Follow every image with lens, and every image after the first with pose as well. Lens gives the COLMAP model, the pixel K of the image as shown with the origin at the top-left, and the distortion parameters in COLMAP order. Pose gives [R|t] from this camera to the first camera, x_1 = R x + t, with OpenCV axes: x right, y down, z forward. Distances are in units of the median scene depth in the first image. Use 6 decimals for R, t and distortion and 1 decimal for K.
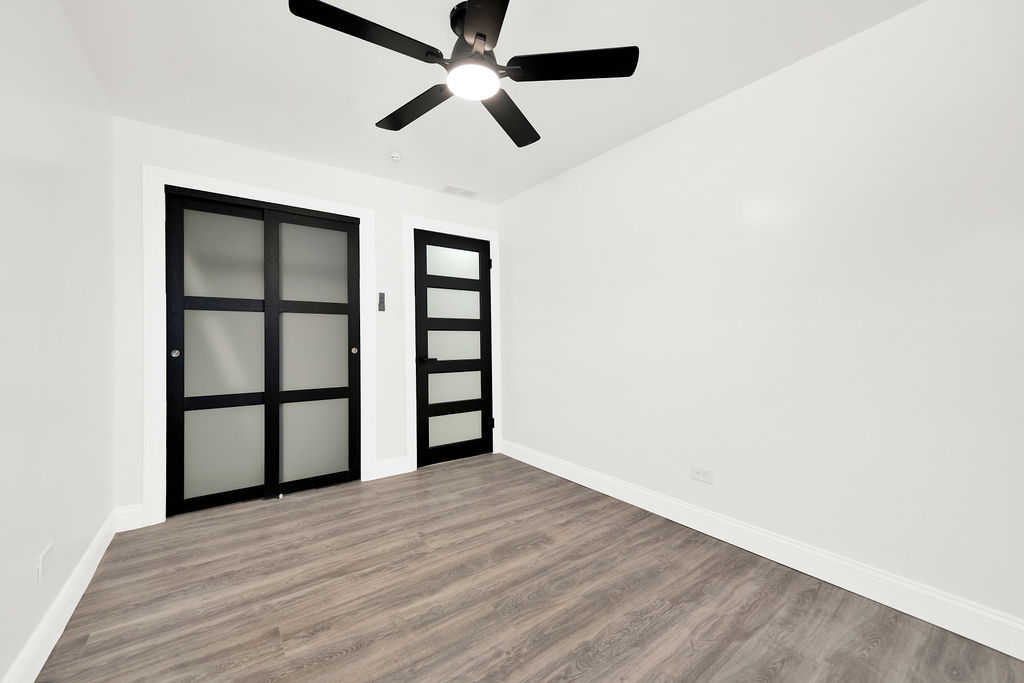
lens RADIAL K [[370.8, 0, 512.0], [0, 370.8, 341.5], [0, 0, 1]] dist [-0.000769, 0.000021]
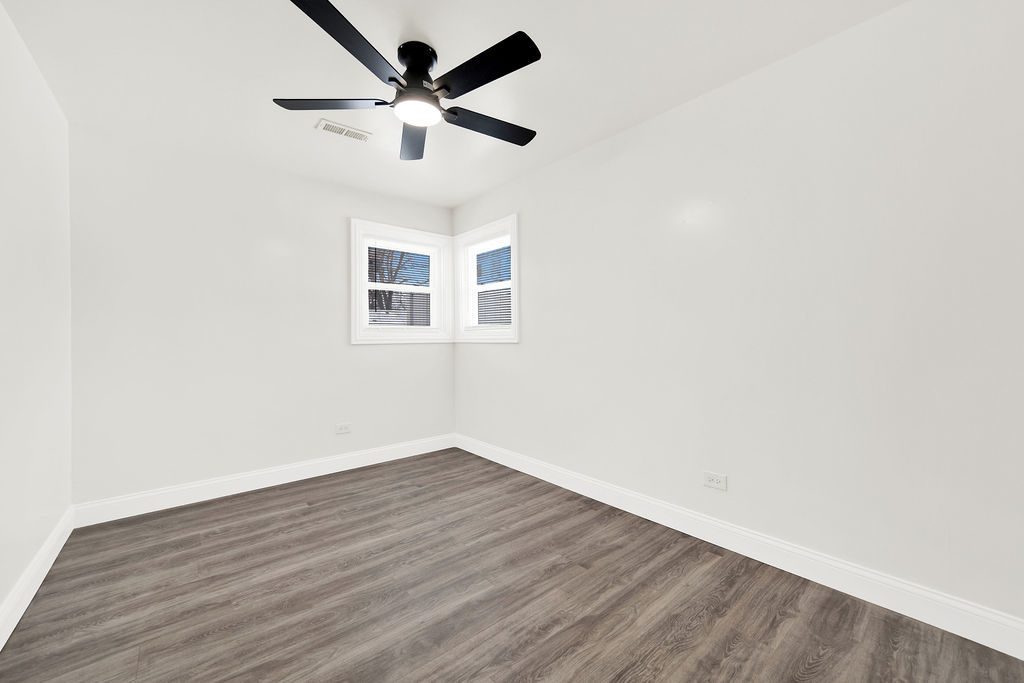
lens RADIAL K [[370.8, 0, 512.0], [0, 370.8, 341.5], [0, 0, 1]] dist [-0.000769, 0.000021]
pose [[-0.997509, 0.024162, -0.066277, -0.291668], [0.023819, 0.999699, 0.005965, -0.005231], [0.066401, 0.004371, -0.997783, 2.041938]]
